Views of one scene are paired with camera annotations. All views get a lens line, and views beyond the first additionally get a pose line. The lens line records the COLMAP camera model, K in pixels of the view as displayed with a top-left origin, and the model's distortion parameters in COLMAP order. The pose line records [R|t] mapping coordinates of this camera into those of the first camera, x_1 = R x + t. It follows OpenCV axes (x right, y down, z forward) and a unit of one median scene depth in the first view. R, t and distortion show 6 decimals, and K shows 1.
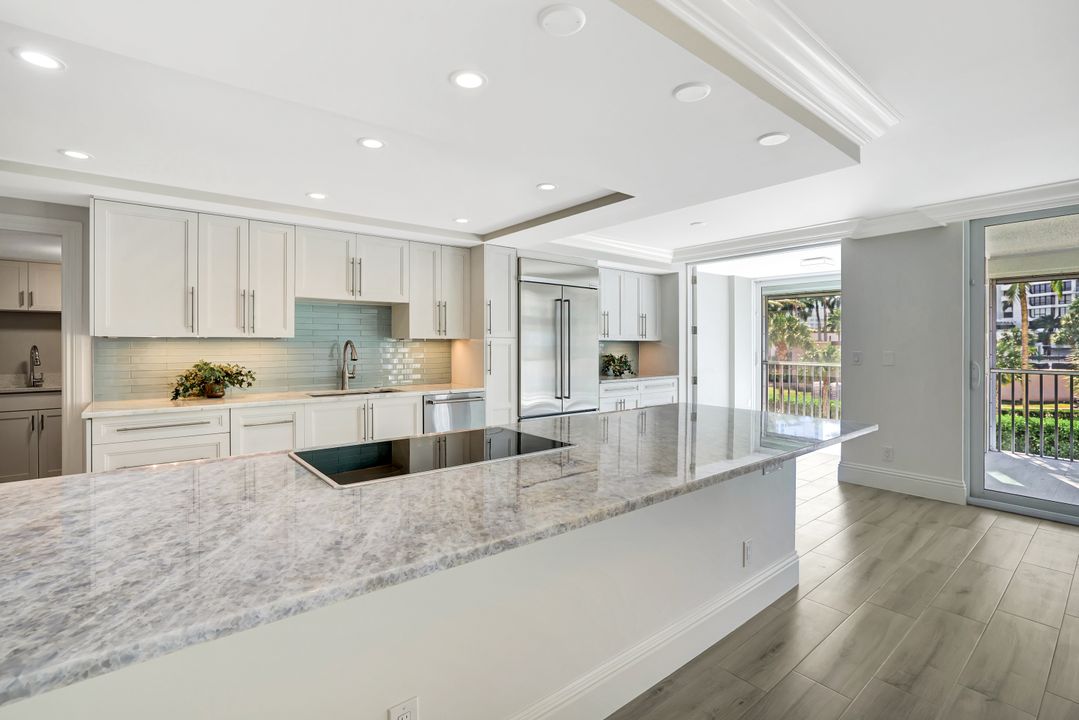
lens RADIAL K [[486.4, 0, 540.9], [0, 486.4, 347.8], [0, 0, 1]] dist [-0.019415, 0.002881]
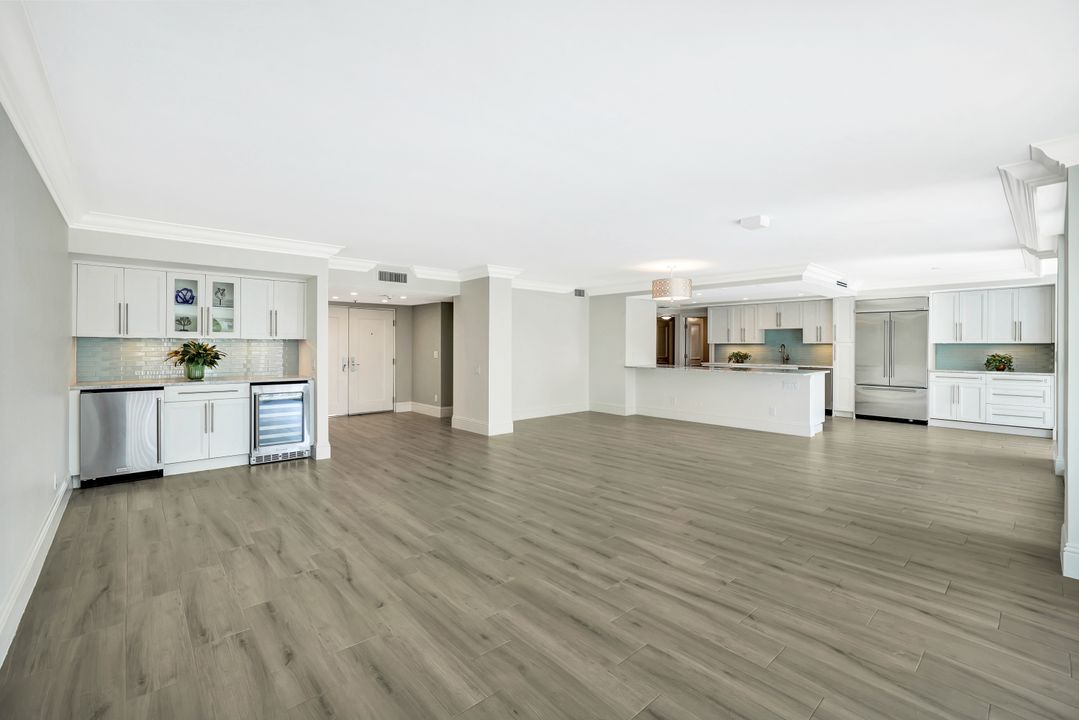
lens RADIAL K [[486.4, 0, 537.2], [0, 486.4, 345.1], [0, 0, 1]] dist [-0.019415, 0.002881]
pose [[0.066648, -0.003680, -0.997770, 2.071916], [-0.013826, 0.999894, -0.004611, 0.018649], [0.997681, 0.014103, 0.066590, -0.444606]]
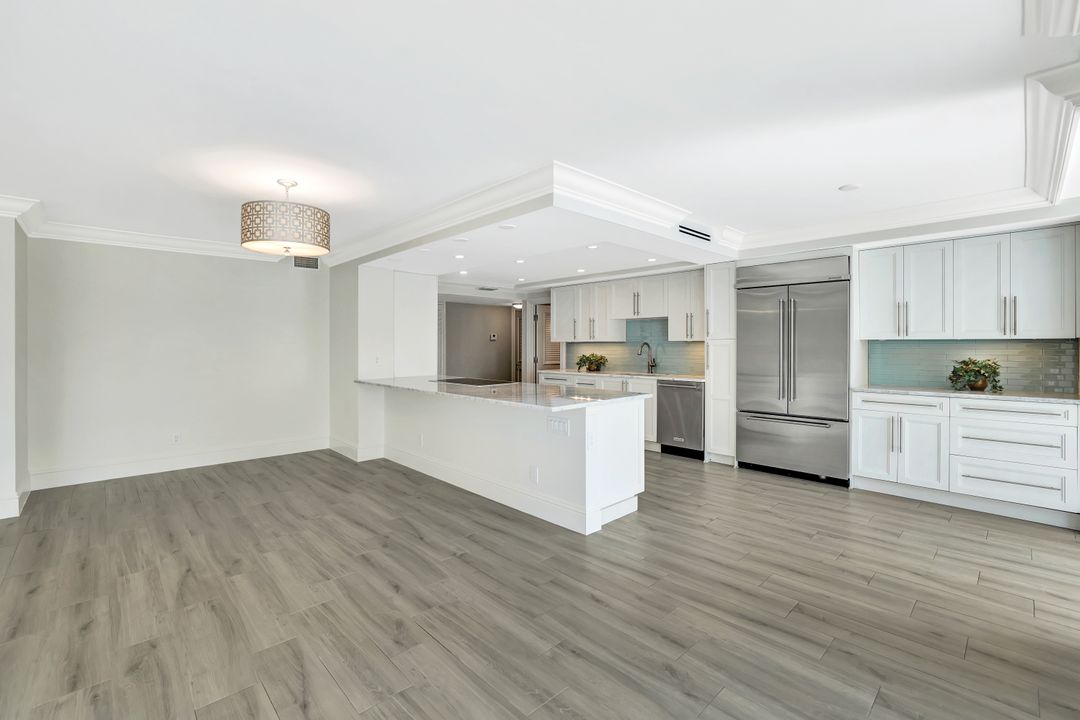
lens RADIAL K [[486.9, 0, 541.8], [0, 486.9, 342.9], [0, 0, 1]] dist [-0.019415, 0.002881]
pose [[0.091547, -0.006628, -0.995779, 1.208617], [-0.010203, 0.999919, -0.007594, 0.001933], [0.995748, 0.010855, 0.091472, 0.524675]]
